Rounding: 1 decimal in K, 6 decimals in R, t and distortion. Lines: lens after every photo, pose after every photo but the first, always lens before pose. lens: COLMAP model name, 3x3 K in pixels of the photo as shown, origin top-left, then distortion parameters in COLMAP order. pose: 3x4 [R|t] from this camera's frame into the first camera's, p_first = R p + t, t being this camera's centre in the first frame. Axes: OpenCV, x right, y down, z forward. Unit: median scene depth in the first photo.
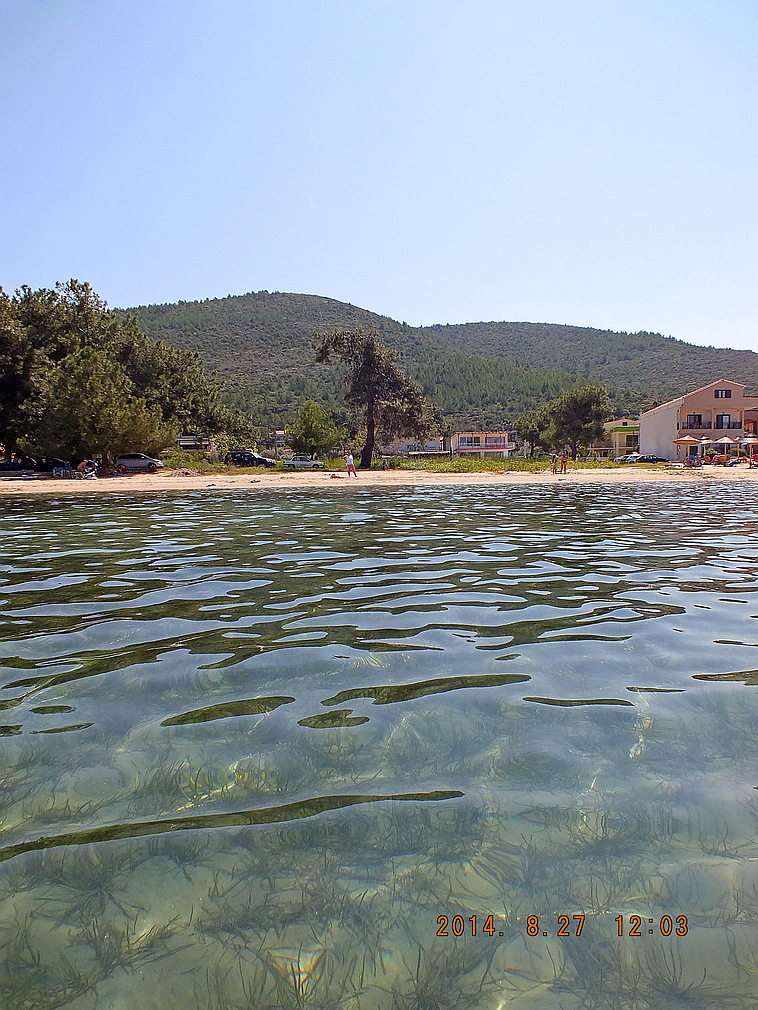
lens RADIAL K [[529.3, 0, 379.5], [0, 529.3, 517.3], [0, 0, 1]] dist [-0.081774, 0.037693]
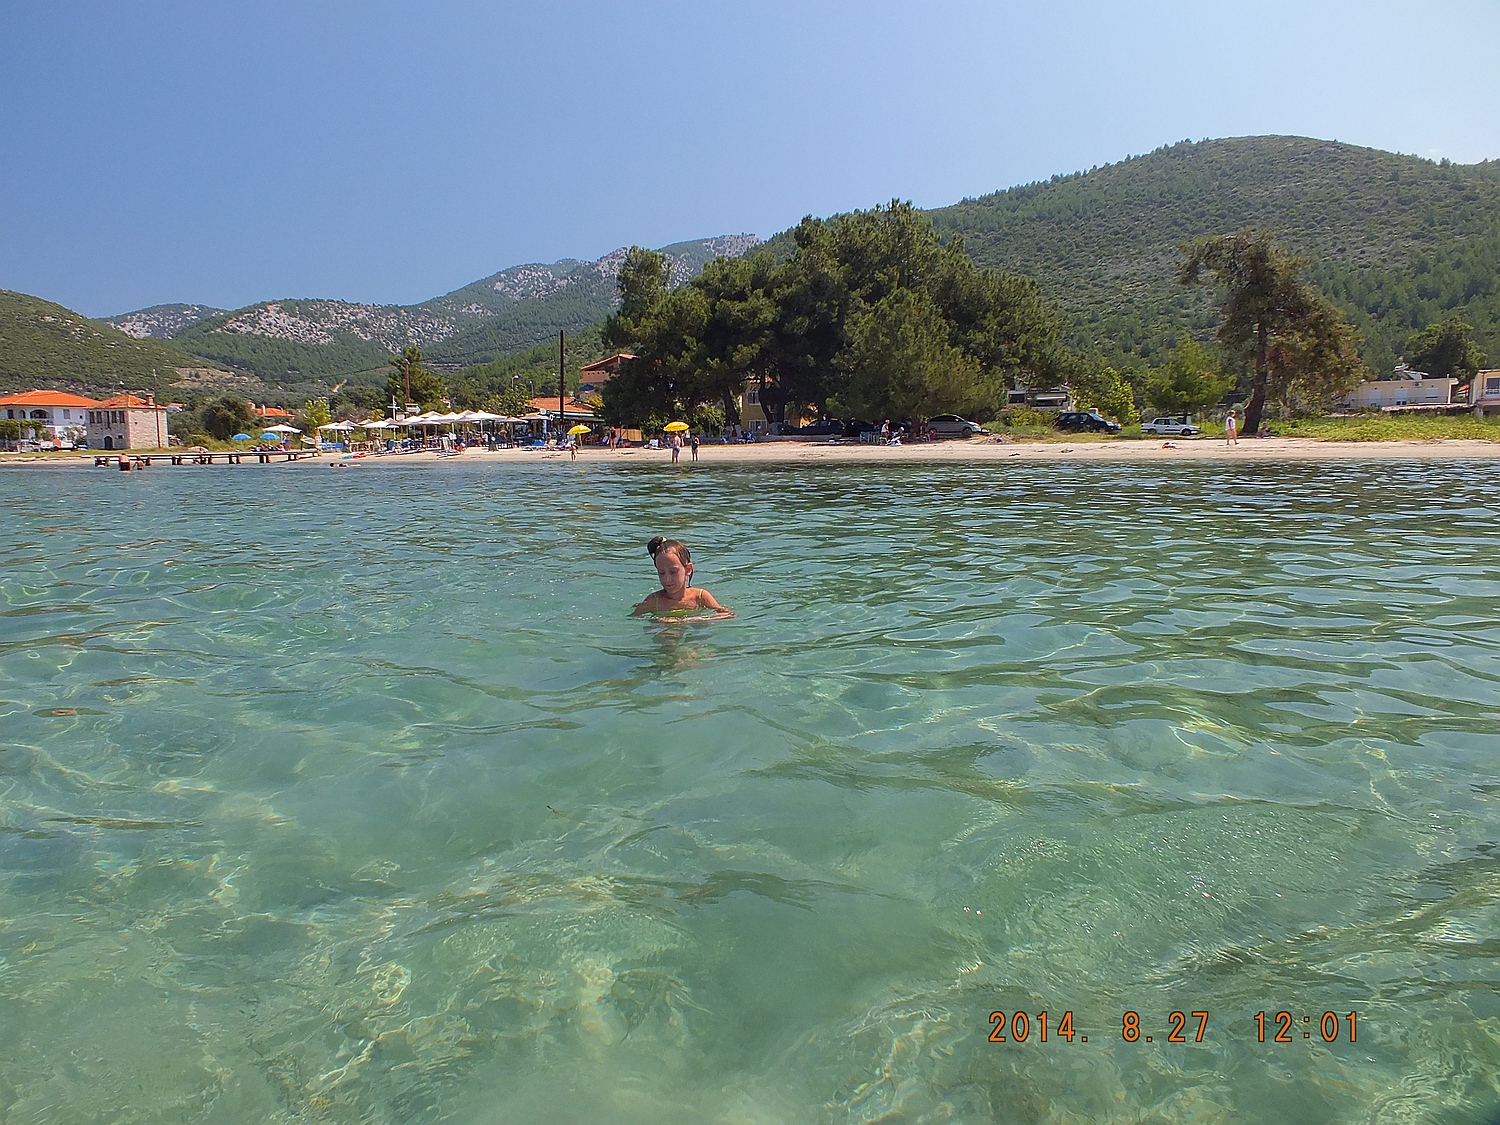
lens RADIAL K [[786.1, 0, 750.0], [0, 786.1, 562.5], [0, 0, 1]] dist [-0.081774, 0.037693]
pose [[0.755272, 0.100600, -0.647645, 0.098091], [-0.053902, 0.994337, 0.091593, 0.010789], [0.653191, -0.034268, 0.756417, -0.120948]]
